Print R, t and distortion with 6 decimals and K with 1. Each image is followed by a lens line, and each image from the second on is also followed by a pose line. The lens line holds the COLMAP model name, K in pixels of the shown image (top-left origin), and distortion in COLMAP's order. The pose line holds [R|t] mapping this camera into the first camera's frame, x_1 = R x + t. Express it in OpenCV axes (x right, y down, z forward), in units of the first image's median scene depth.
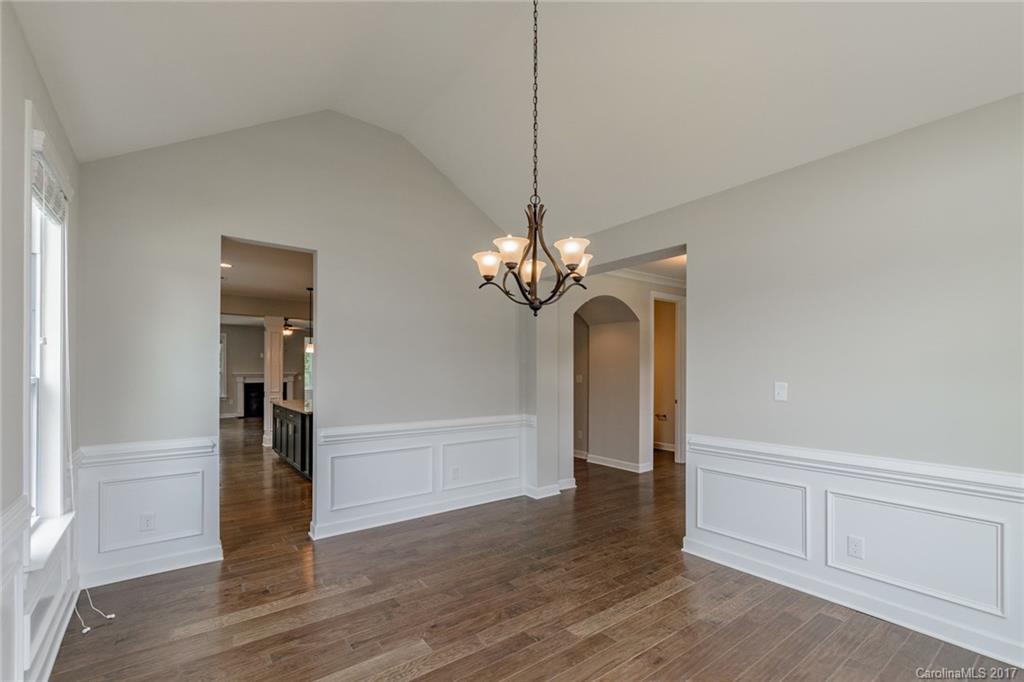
lens RADIAL K [[452.2, 0, 511.0], [0, 452.2, 372.5], [0, 0, 1]] dist [-0.027102, -0.000167]
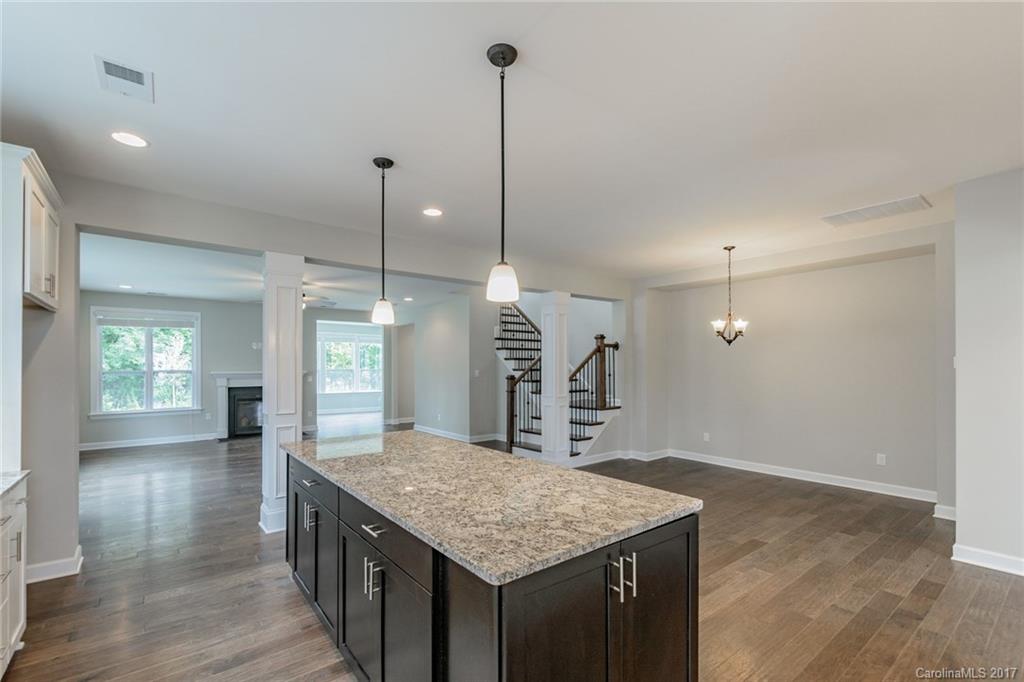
lens RADIAL K [[462.2, 0, 513.2], [0, 462.2, 361.2], [0, 0, 1]] dist [-0.001161, -0.000245]
pose [[0.999942, -0.007698, 0.007521, -0.173506], [0.007766, 0.999930, -0.008982, -0.006369], [-0.007452, 0.009040, 0.999931, 0.304566]]
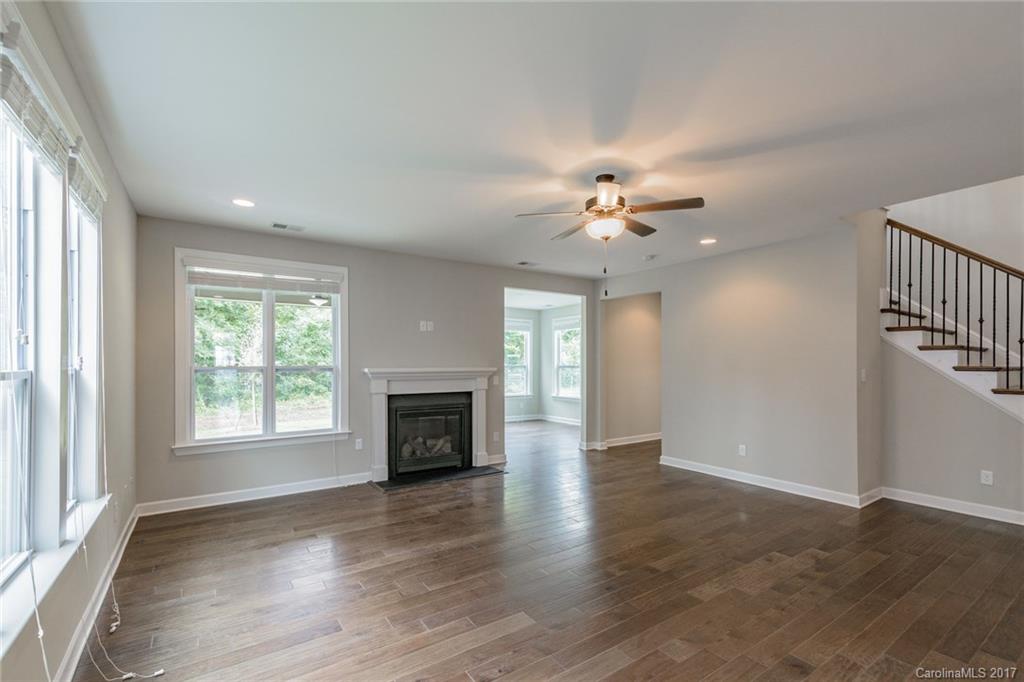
lens RADIAL K [[452.5, 0, 508.2], [0, 452.5, 359.6], [0, 0, 1]] dist [0.000597, 0.000131]
pose [[0.998269, -0.003212, -0.058720, -0.468067], [0.002937, 0.999984, -0.004765, -0.006057], [0.058735, 0.004585, 0.998263, 0.606340]]
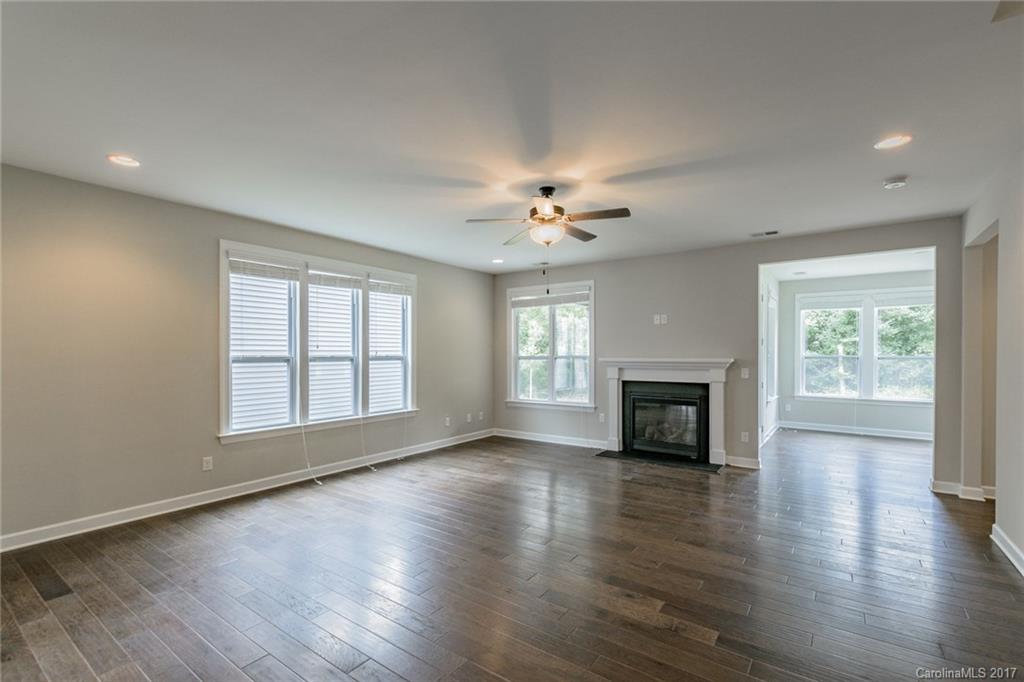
lens RADIAL K [[452.5, 0, 508.2], [0, 452.5, 359.6], [0, 0, 1]] dist [0.000597, 0.000131]
pose [[0.290379, 0.008457, -0.956874, -0.170301], [0.004319, 0.999939, 0.010148, -0.004345], [0.956902, -0.007079, 0.290325, 0.750488]]
